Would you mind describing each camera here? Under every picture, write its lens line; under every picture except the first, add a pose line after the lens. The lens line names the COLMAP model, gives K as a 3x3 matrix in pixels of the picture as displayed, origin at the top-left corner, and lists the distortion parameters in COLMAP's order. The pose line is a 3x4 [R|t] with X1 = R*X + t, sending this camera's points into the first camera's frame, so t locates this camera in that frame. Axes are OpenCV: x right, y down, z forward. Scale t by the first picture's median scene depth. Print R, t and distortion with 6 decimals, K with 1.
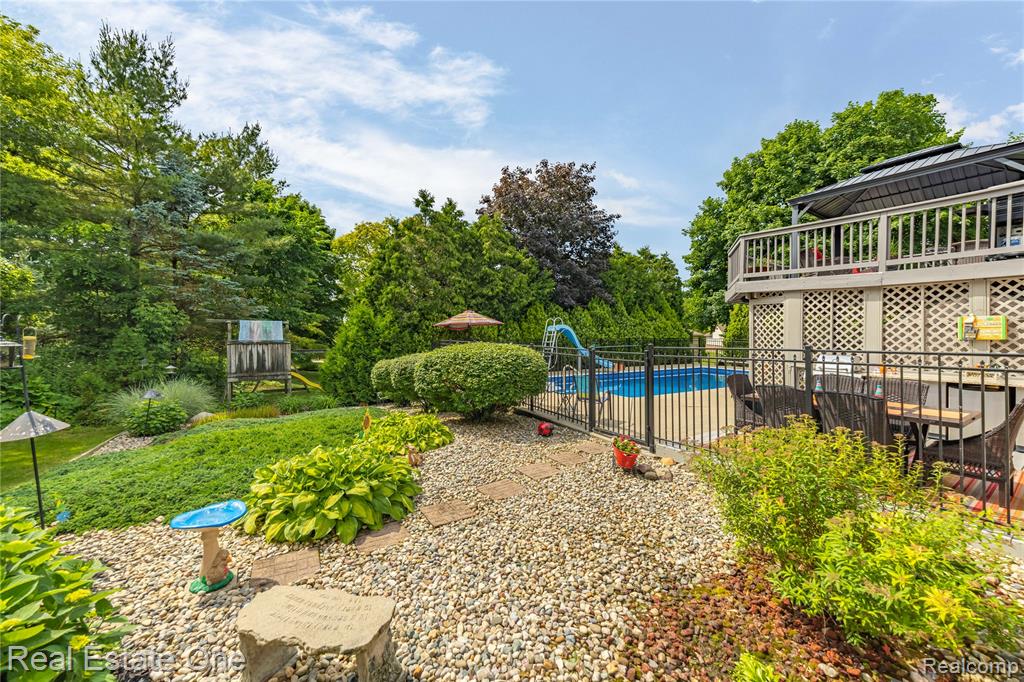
lens RADIAL K [[399.1, 0, 512.4], [0, 399.1, 337.9], [0, 0, 1]] dist [-0.000866, 0.000198]
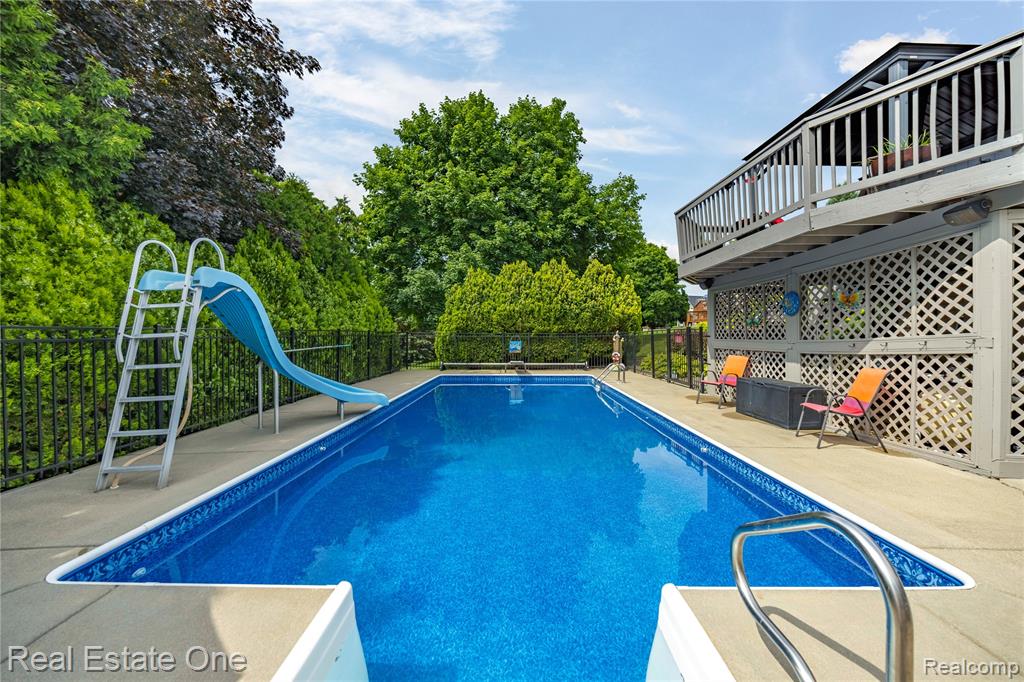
lens RADIAL K [[399.1, 0, 511.7], [0, 399.1, 335.1], [0, 0, 1]] dist [-0.000866, 0.000198]
pose [[0.533954, 0.006309, 0.845490, 0.001714], [0.005104, 0.999930, -0.010685, 0.012539], [-0.845498, 0.010021, 0.533884, 0.587350]]
